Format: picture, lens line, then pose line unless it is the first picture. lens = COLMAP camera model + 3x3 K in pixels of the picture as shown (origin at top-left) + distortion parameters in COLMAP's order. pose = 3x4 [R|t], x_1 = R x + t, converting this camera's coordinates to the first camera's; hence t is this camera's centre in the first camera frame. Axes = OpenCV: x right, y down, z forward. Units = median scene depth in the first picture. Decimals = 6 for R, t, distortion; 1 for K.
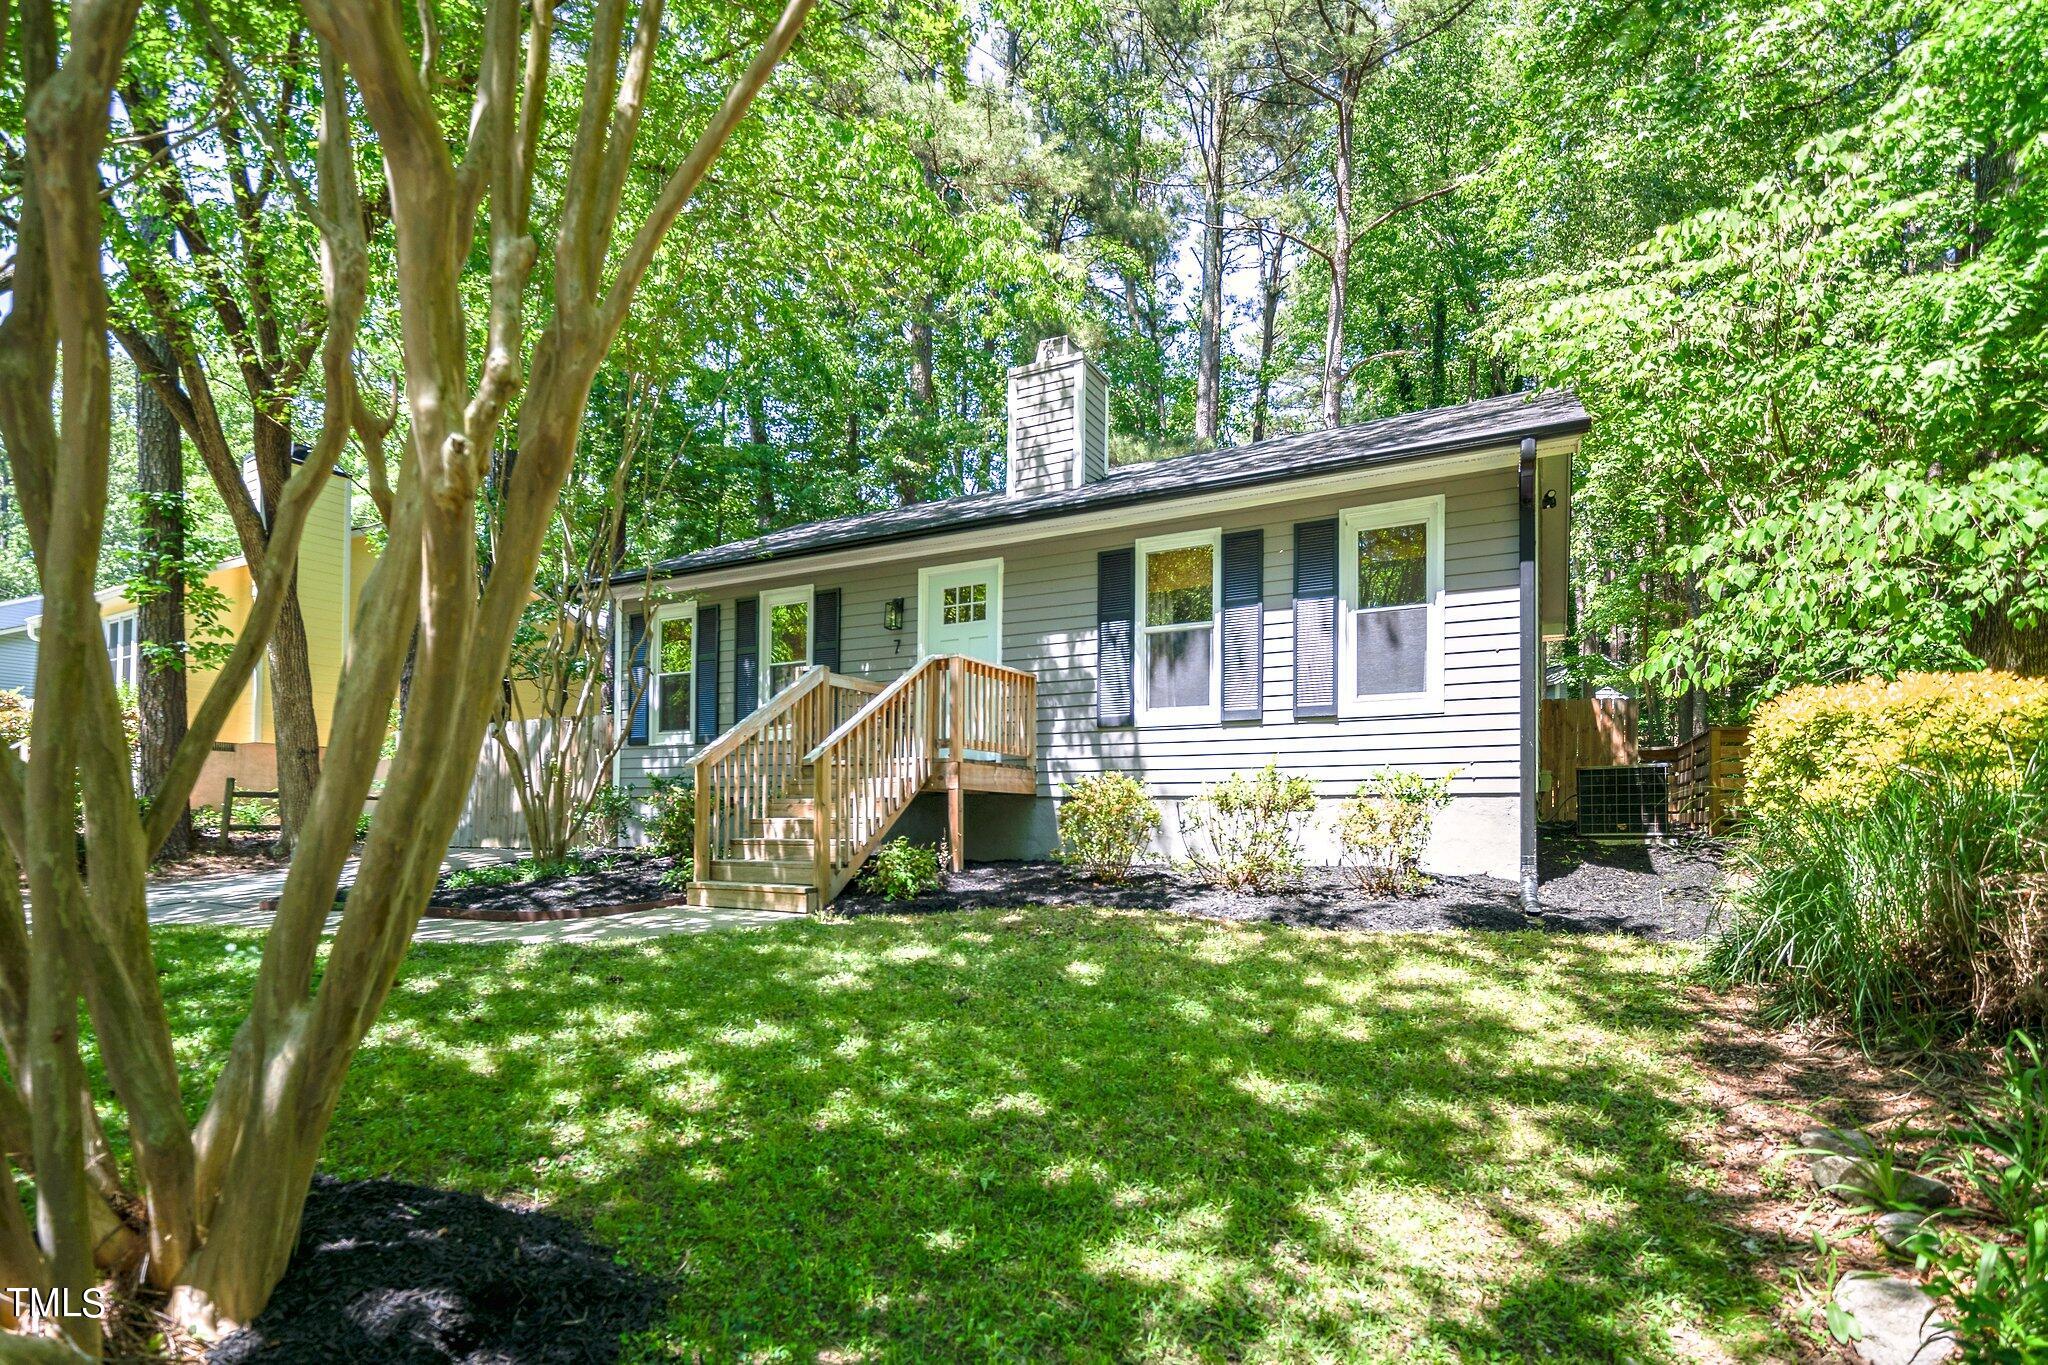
lens RADIAL K [[846.8, 0, 1024.0], [0, 846.8, 682.5], [0, 0, 1]] dist [-0.001297, -0.000102]
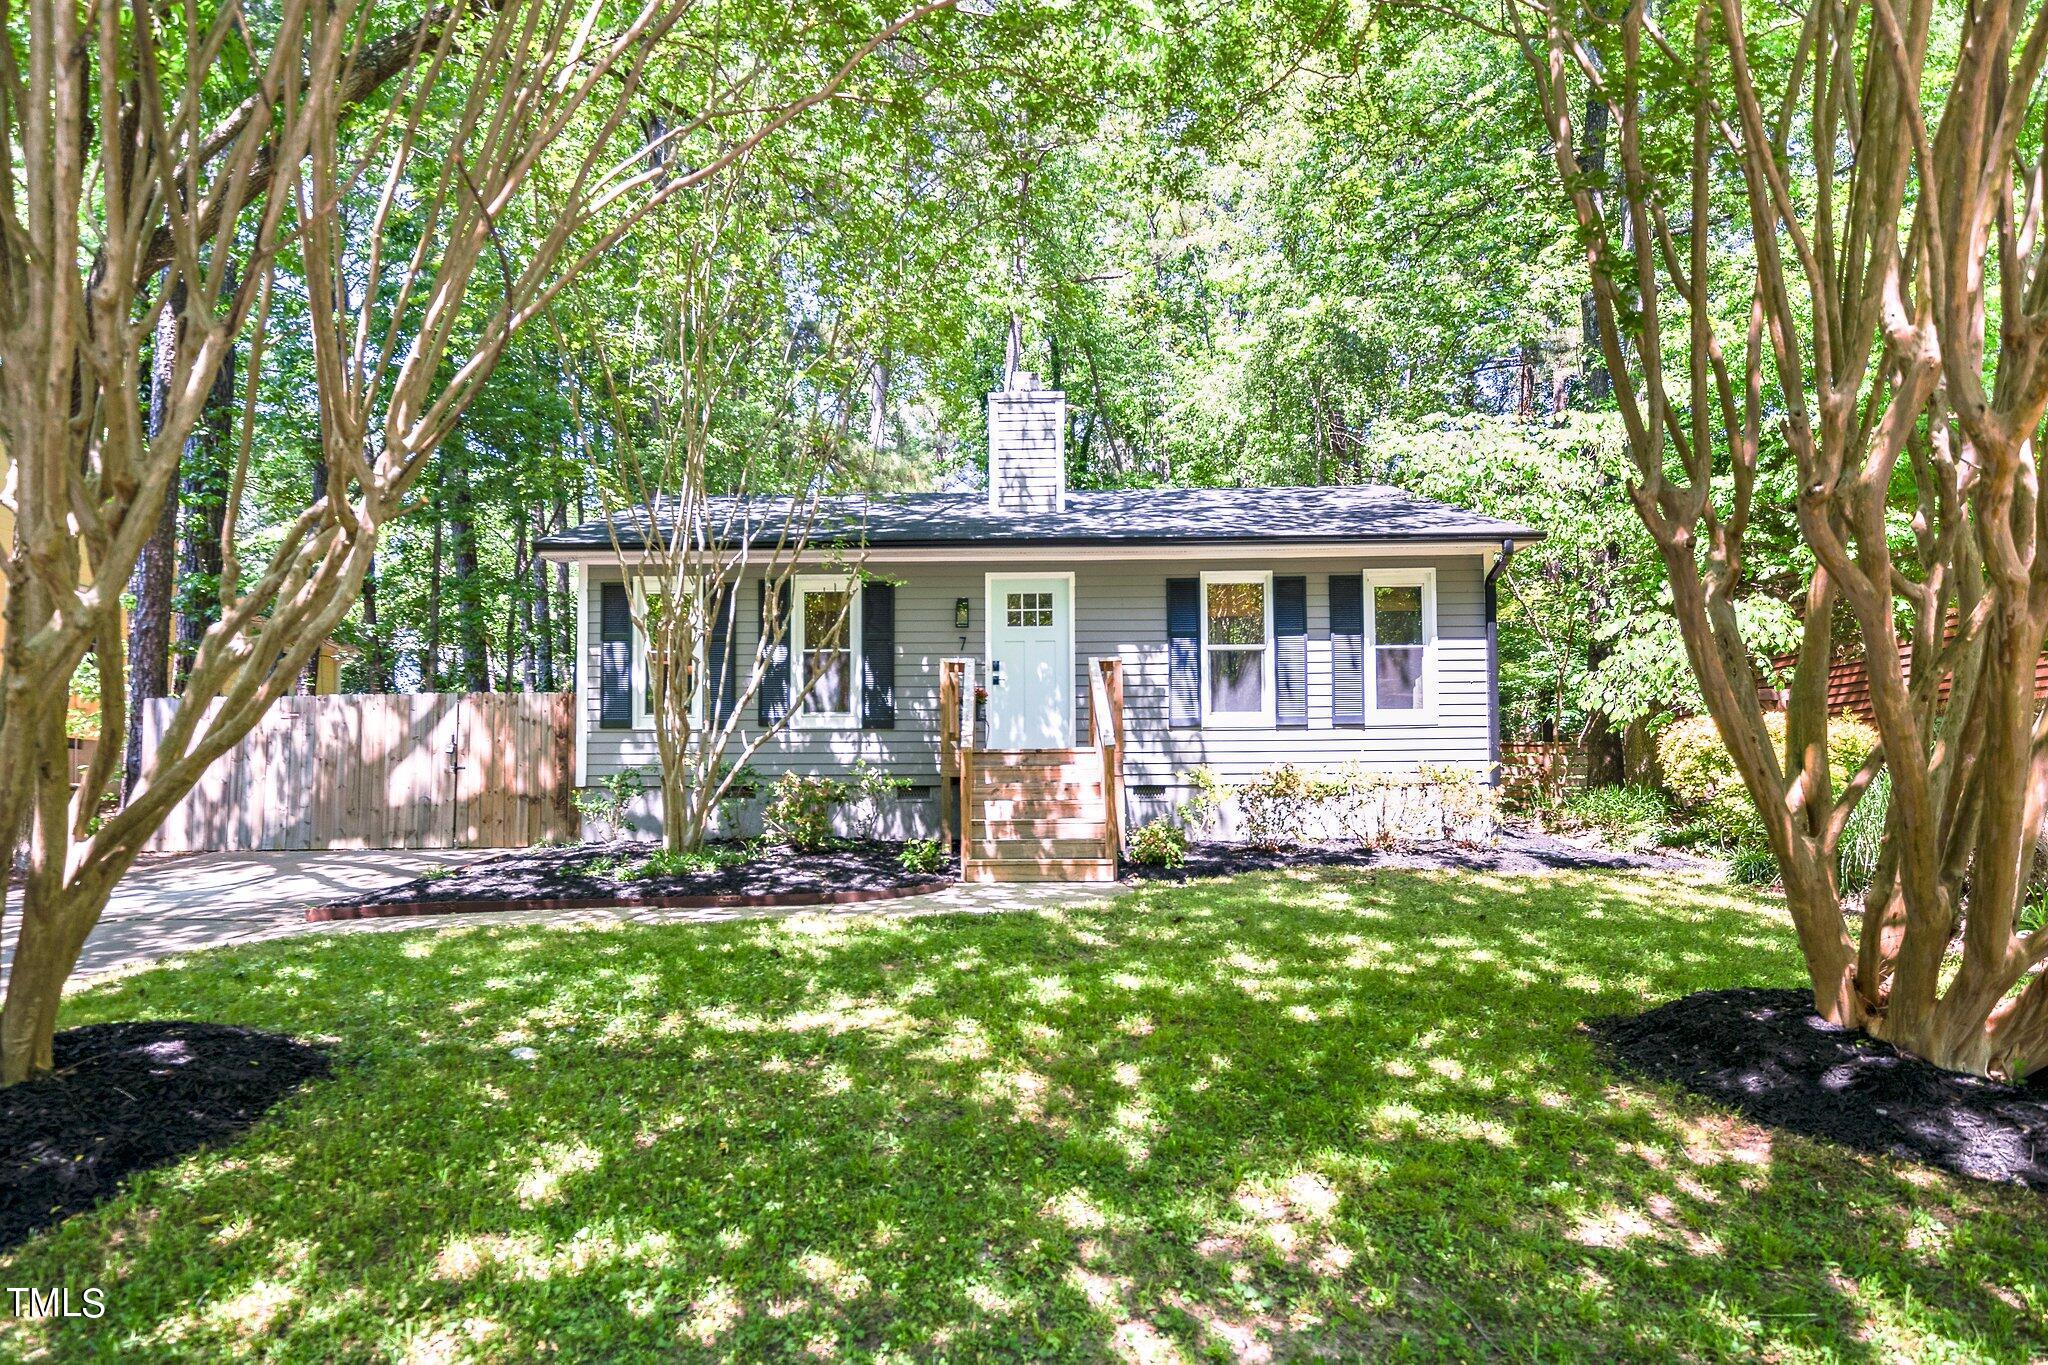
lens RADIAL K [[838.6, 0, 1022.5], [0, 838.6, 664.6], [0, 0, 1]] dist [0.000211, 0.000009]
pose [[0.912420, 0.066583, 0.403802, -0.573867], [-0.055327, 0.997687, -0.039493, 0.024364], [-0.405498, 0.013693, 0.913993, 0.013575]]
